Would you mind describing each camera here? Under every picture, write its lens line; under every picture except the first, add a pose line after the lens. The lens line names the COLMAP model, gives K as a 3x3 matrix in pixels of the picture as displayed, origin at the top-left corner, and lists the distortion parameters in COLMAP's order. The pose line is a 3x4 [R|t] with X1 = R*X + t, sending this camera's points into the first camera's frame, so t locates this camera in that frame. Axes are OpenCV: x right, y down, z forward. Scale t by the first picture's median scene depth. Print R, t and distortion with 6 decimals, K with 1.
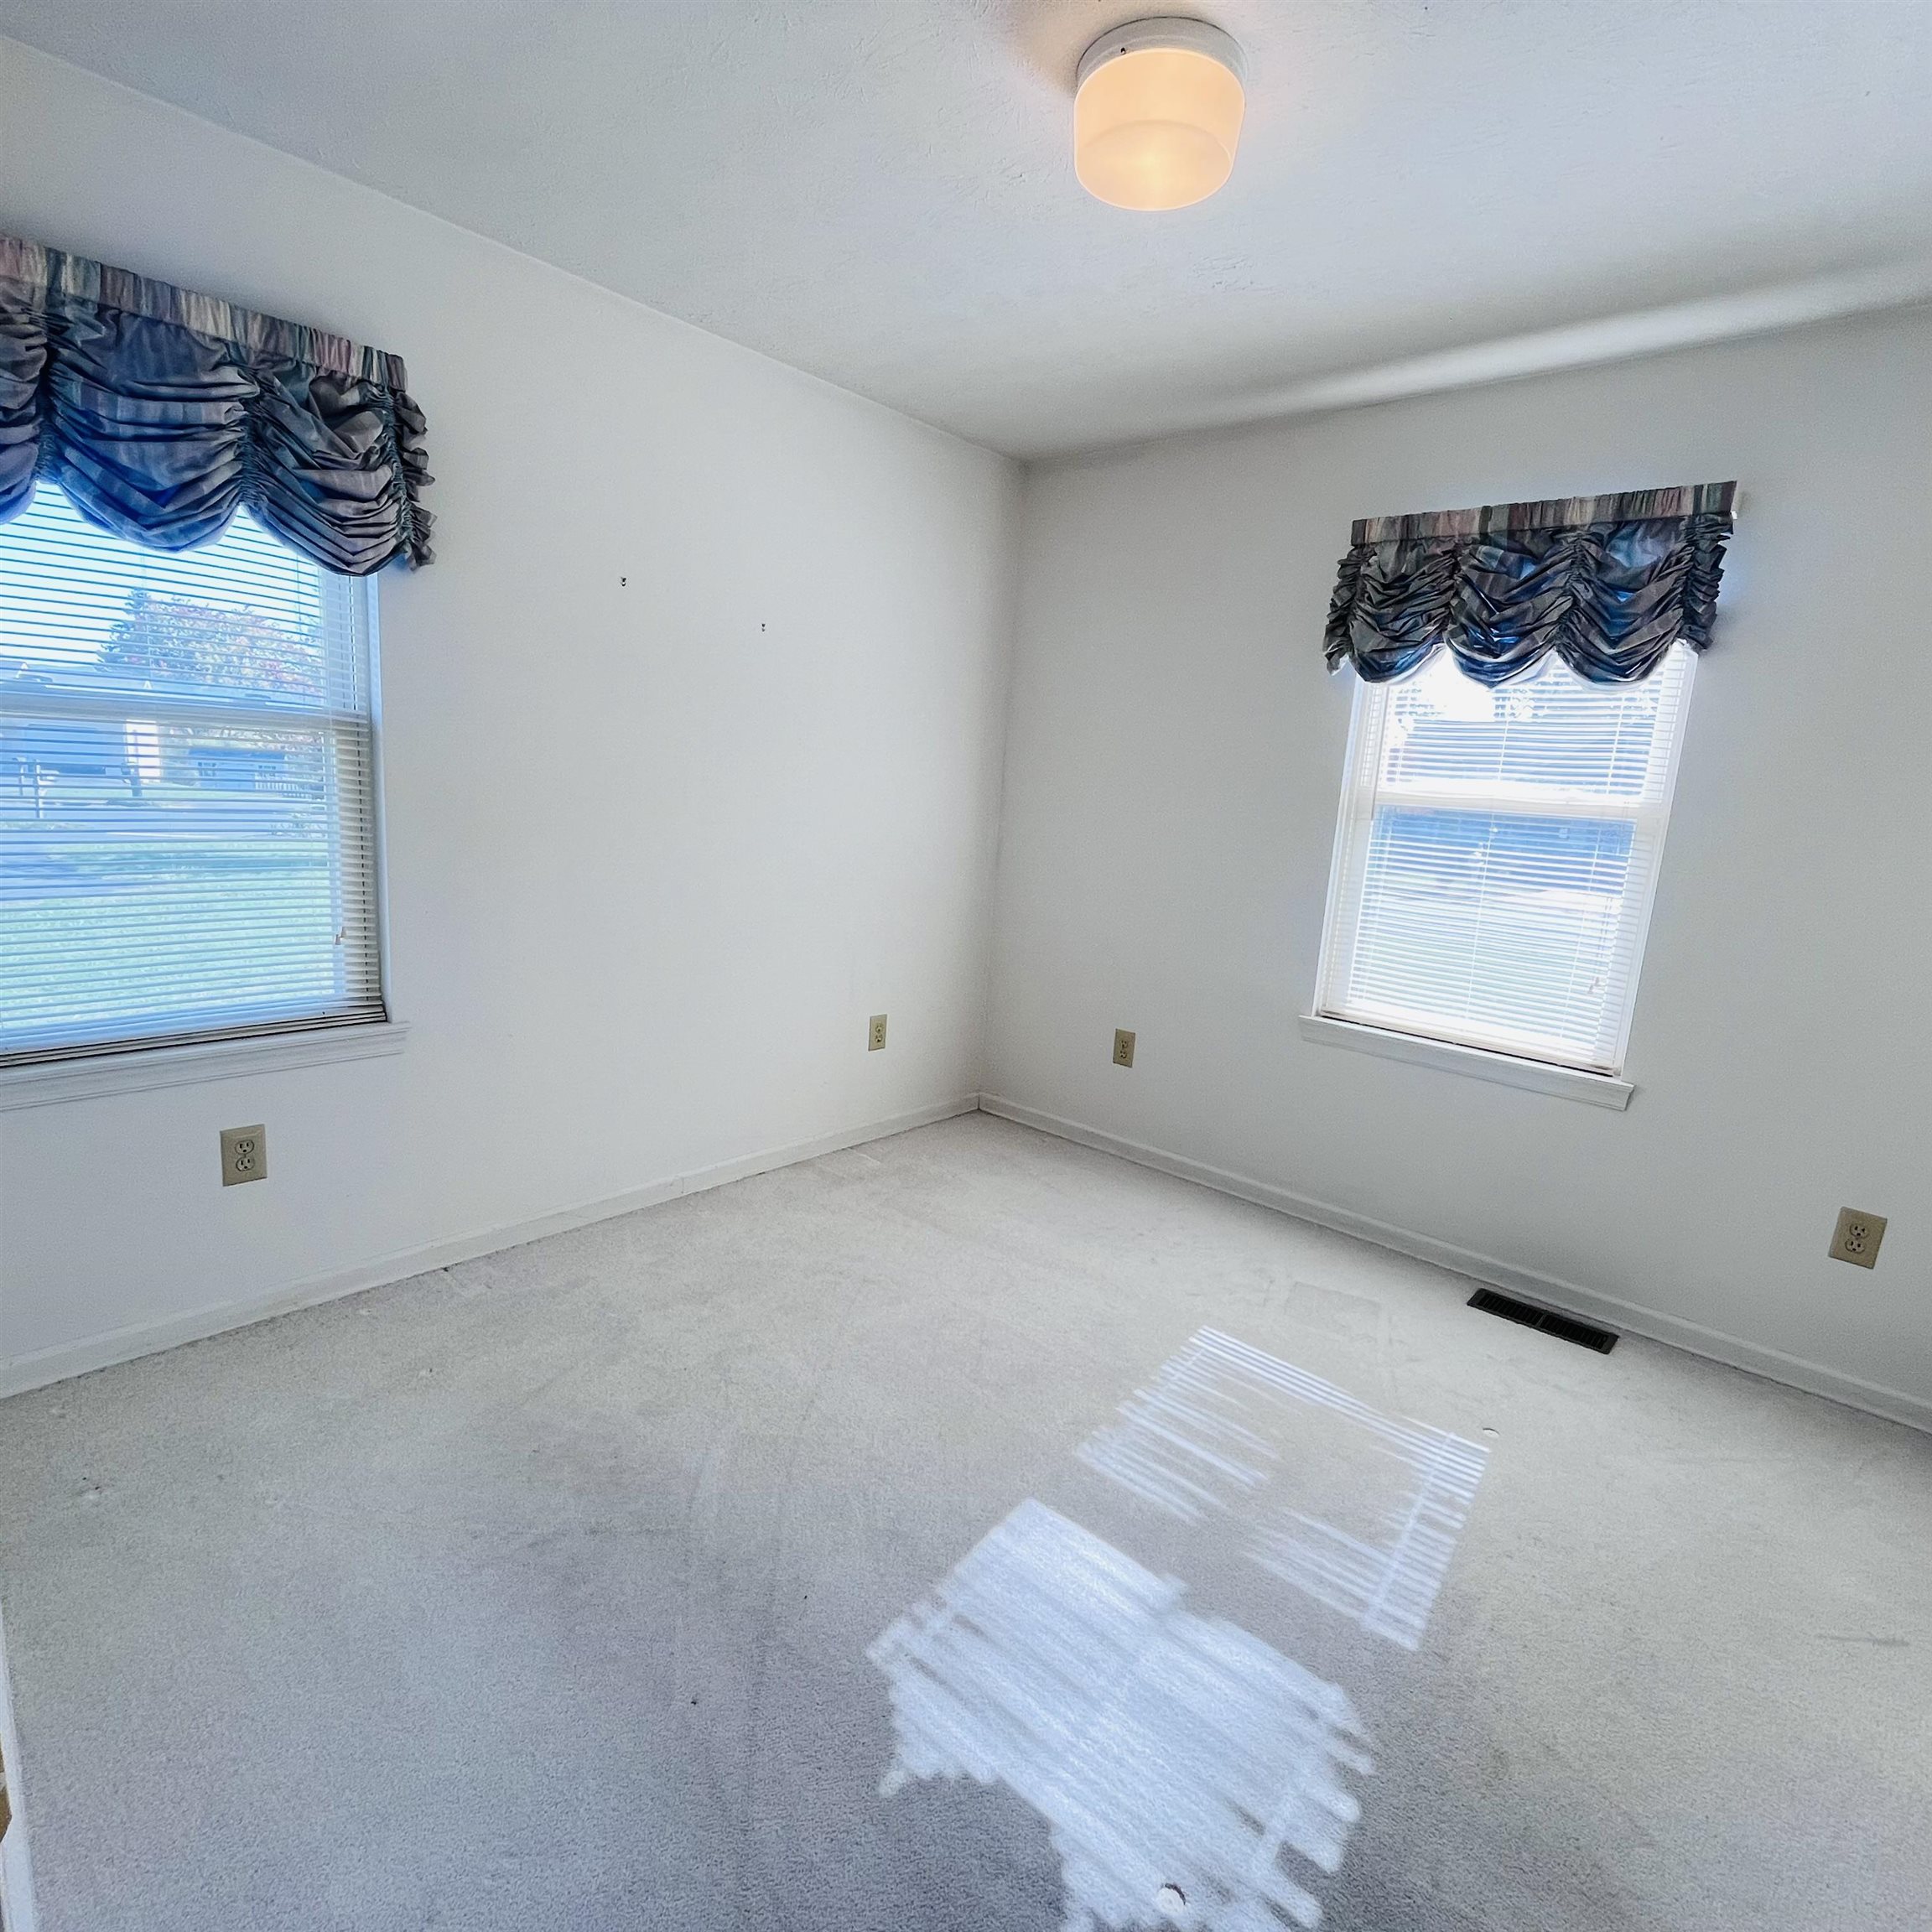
lens RADIAL K [[1039.8, 0, 966.0], [0, 1039.8, 966.0], [0, 0, 1]] dist [-0.003175, -0.001060]
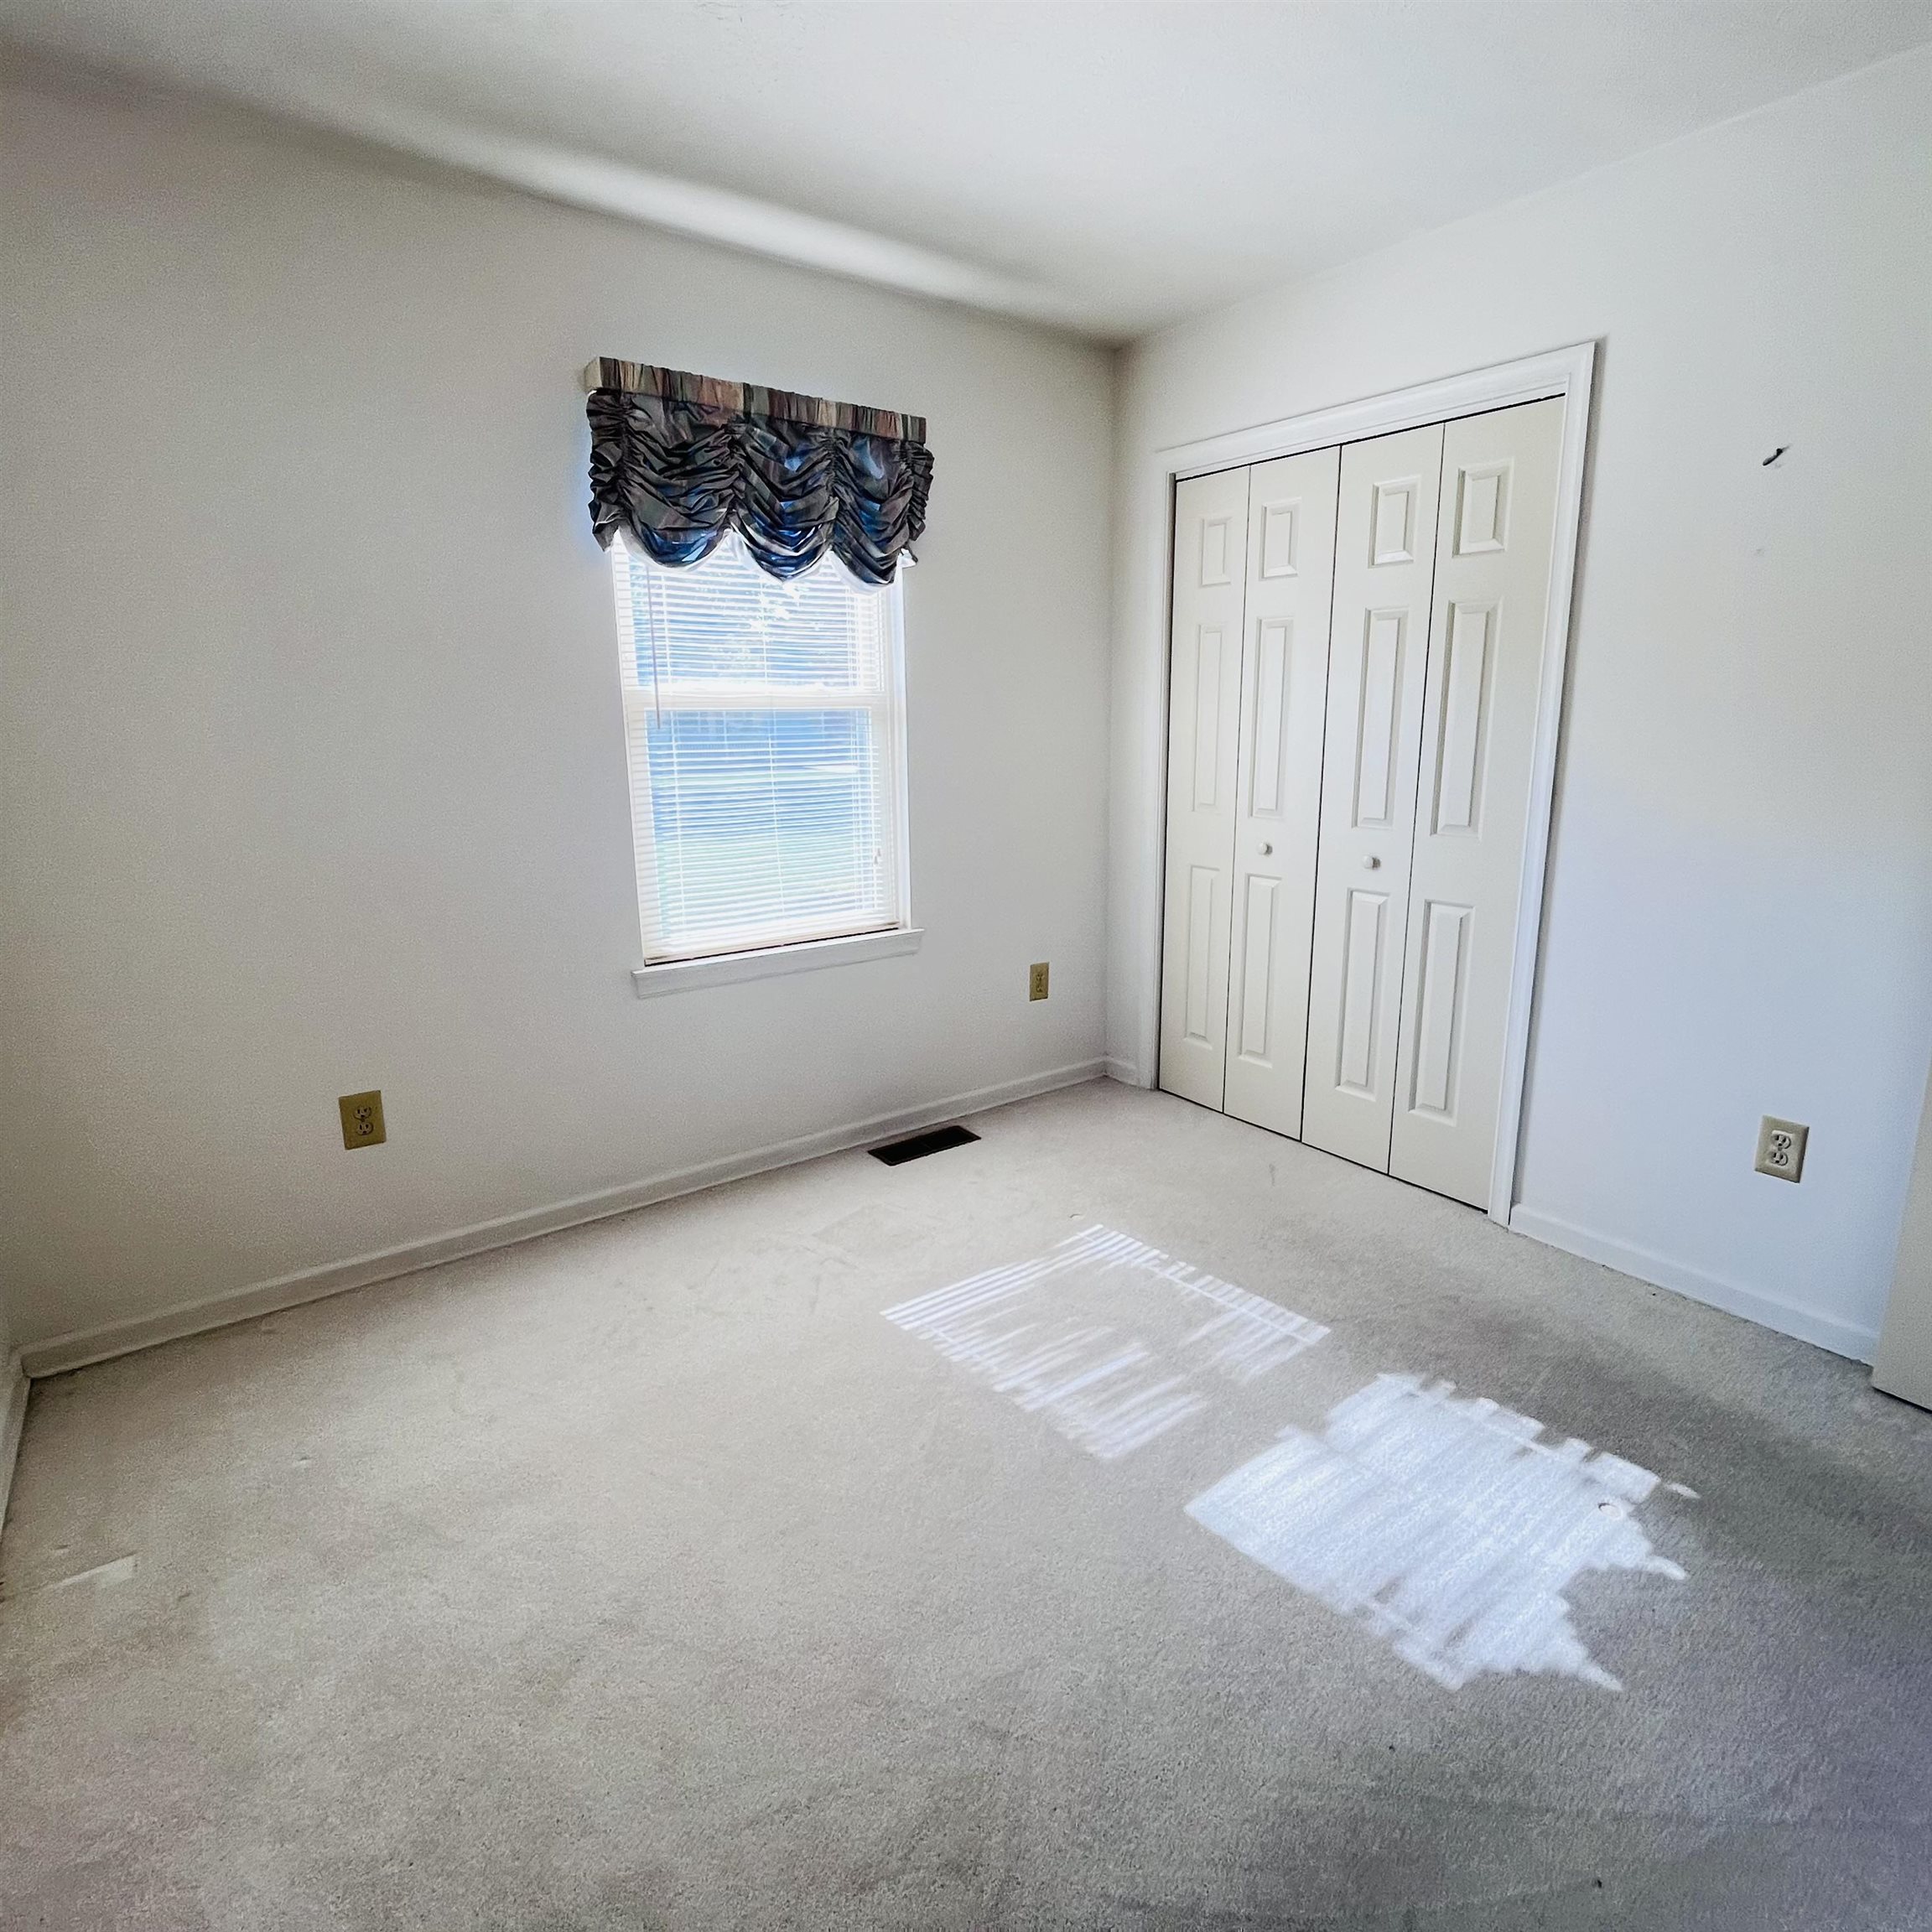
lens RADIAL K [[1051.2, 0, 1027.4], [0, 1051.2, 932.2], [0, 0, 1]] dist [-0.001868, -0.000971]
pose [[0.190838, -0.268384, 0.944220, -0.499803], [0.198363, 0.952597, 0.230674, -0.141901], [-0.961370, 0.143277, 0.235029, 0.620428]]
